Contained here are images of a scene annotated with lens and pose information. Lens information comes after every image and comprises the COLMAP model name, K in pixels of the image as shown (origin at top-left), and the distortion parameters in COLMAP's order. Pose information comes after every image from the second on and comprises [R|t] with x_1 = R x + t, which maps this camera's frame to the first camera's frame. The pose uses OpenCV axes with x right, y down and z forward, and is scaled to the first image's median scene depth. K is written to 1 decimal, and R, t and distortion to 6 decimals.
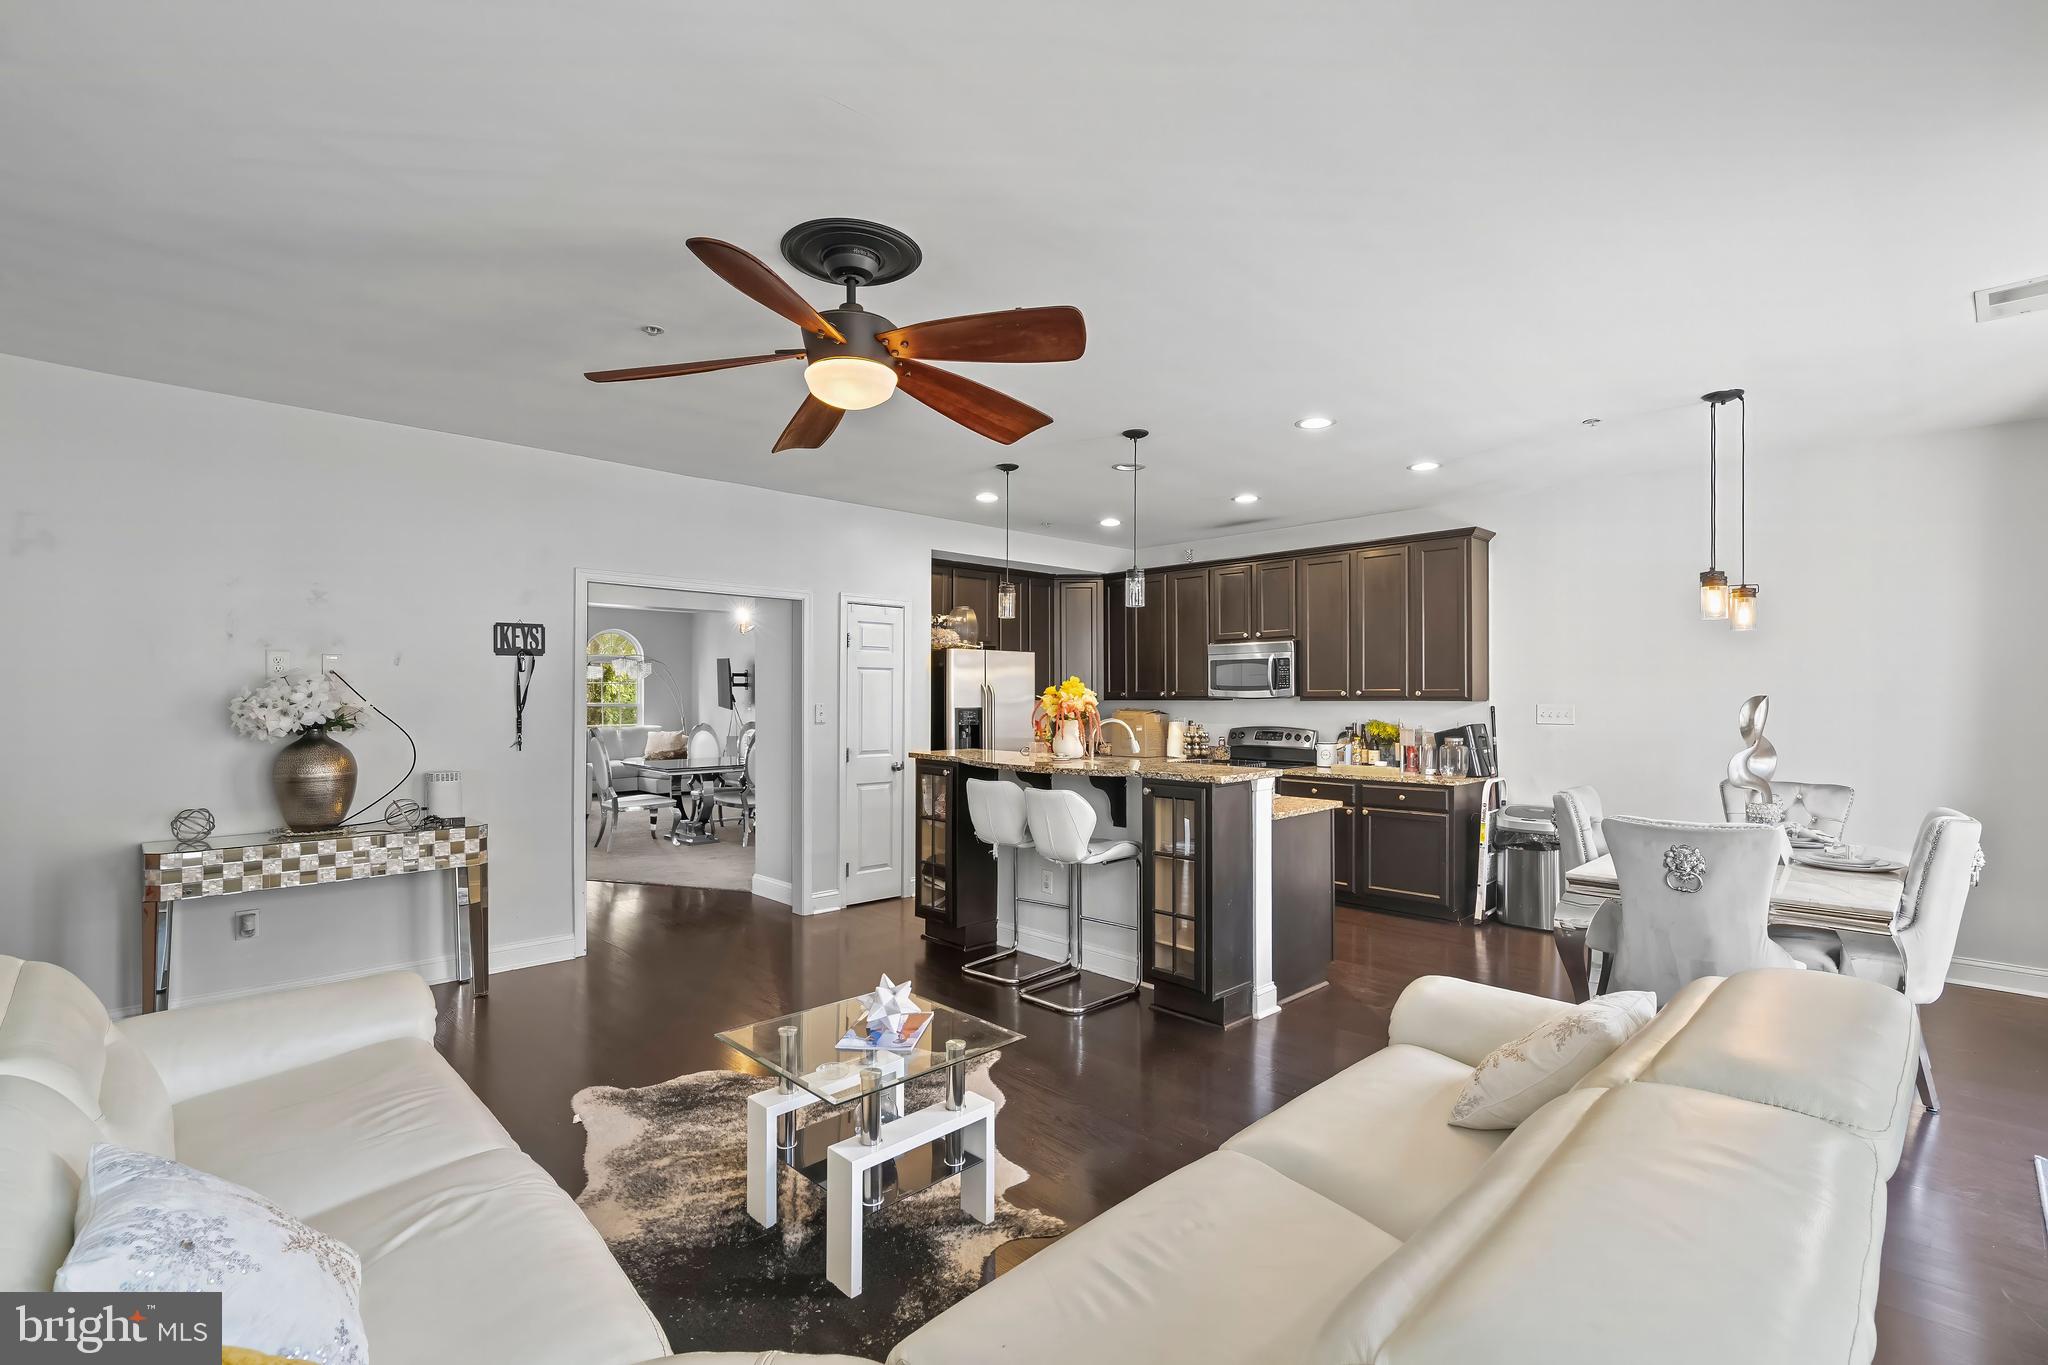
lens RADIAL K [[951.2, 0, 1035.4], [0, 951.2, 689.3], [0, 0, 1]] dist [0.002152, 0.000528]
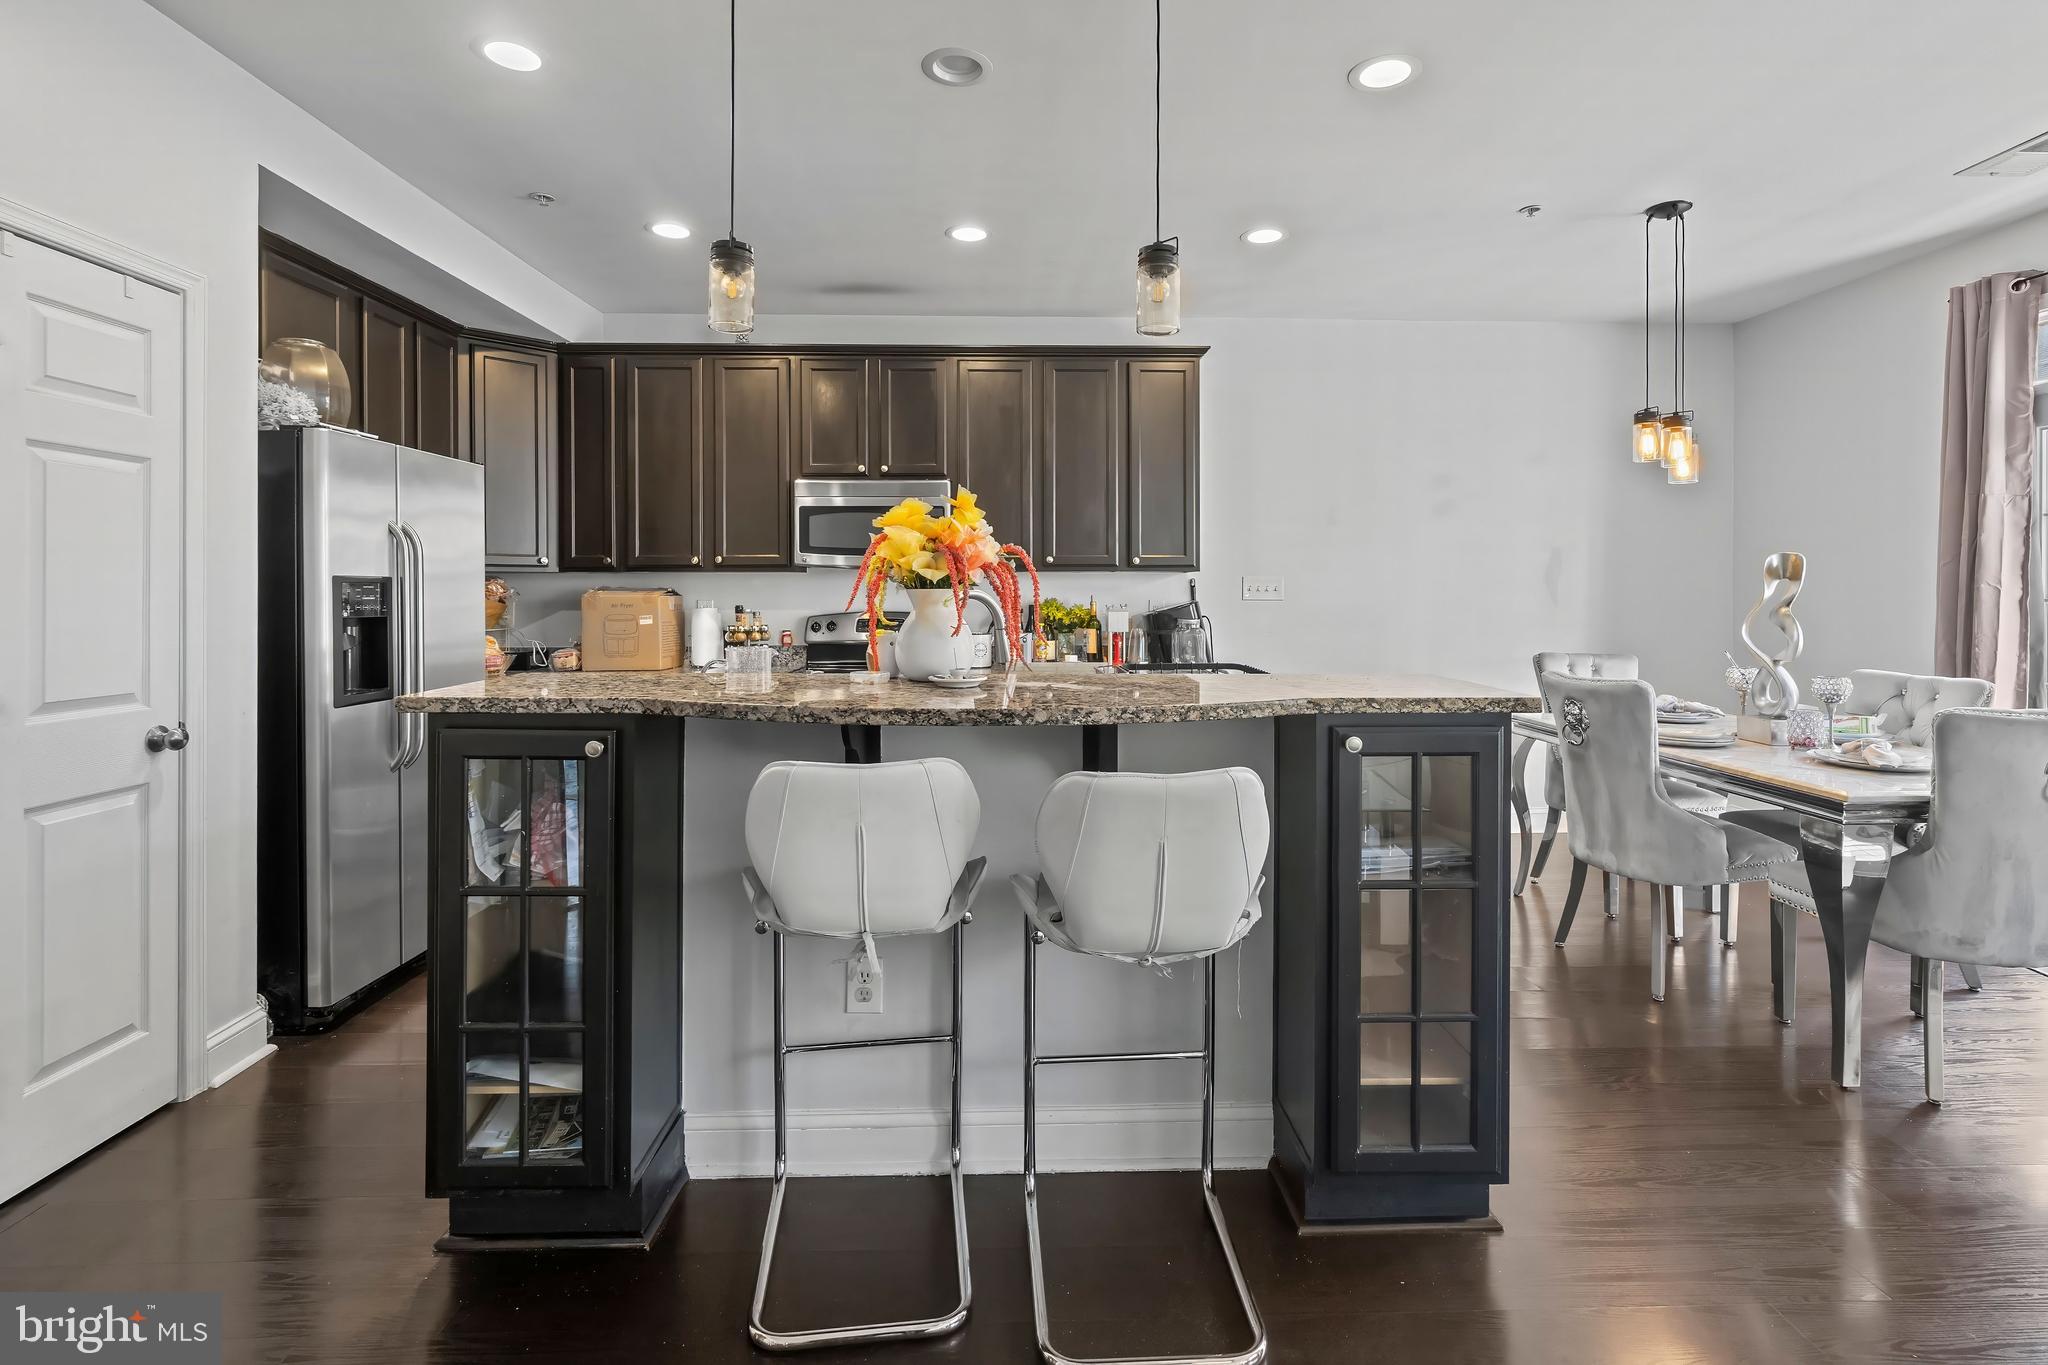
lens RADIAL K [[951.2, 0, 1018.4], [0, 951.2, 586.3], [0, 0, 1]] dist [0.002152, 0.000528]
pose [[0.671017, 0.003363, 0.741434, -0.199188], [-0.004465, 0.999990, -0.000495, 0.023877], [-0.741428, -0.002979, 0.671026, 0.536071]]
